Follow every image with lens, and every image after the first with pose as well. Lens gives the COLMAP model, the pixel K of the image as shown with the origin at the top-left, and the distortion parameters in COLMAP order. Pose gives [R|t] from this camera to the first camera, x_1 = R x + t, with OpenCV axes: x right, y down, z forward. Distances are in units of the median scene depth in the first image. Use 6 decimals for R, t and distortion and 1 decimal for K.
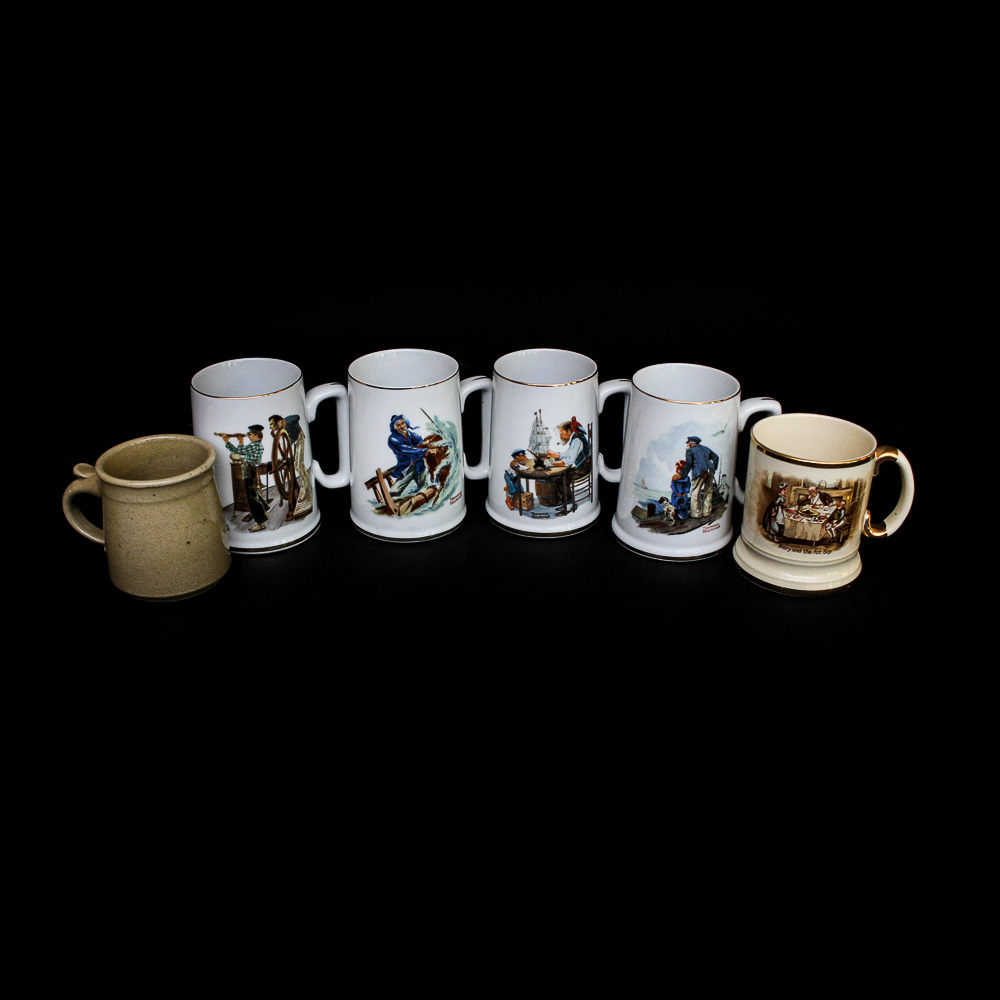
lens RADIAL K [[1160.0, 0, 496.8], [0, 1160.0, 507.0], [0, 0, 1]] dist [-0.098149, 0.000000]
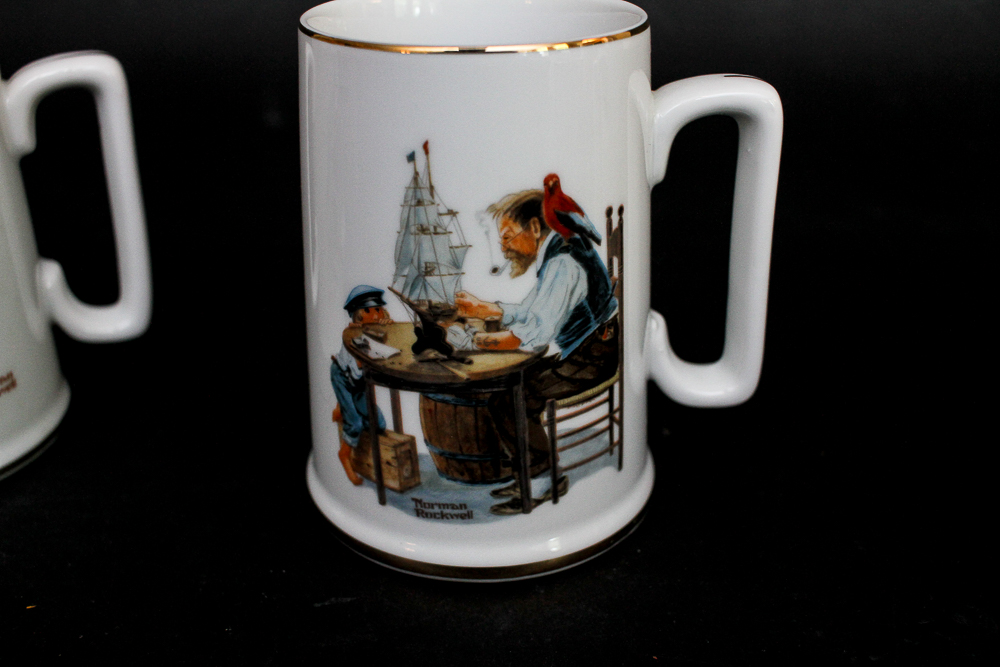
lens RADIAL K [[1157.6, 0, 506.0], [0, 1157.6, 342.6], [0, 0, 1]] dist [-0.094912, 0.000000]
pose [[0.995348, 0.040664, -0.087340, 0.081642], [-0.043008, 0.998759, -0.025126, -0.030520], [0.086210, 0.028766, 0.995862, 0.727931]]
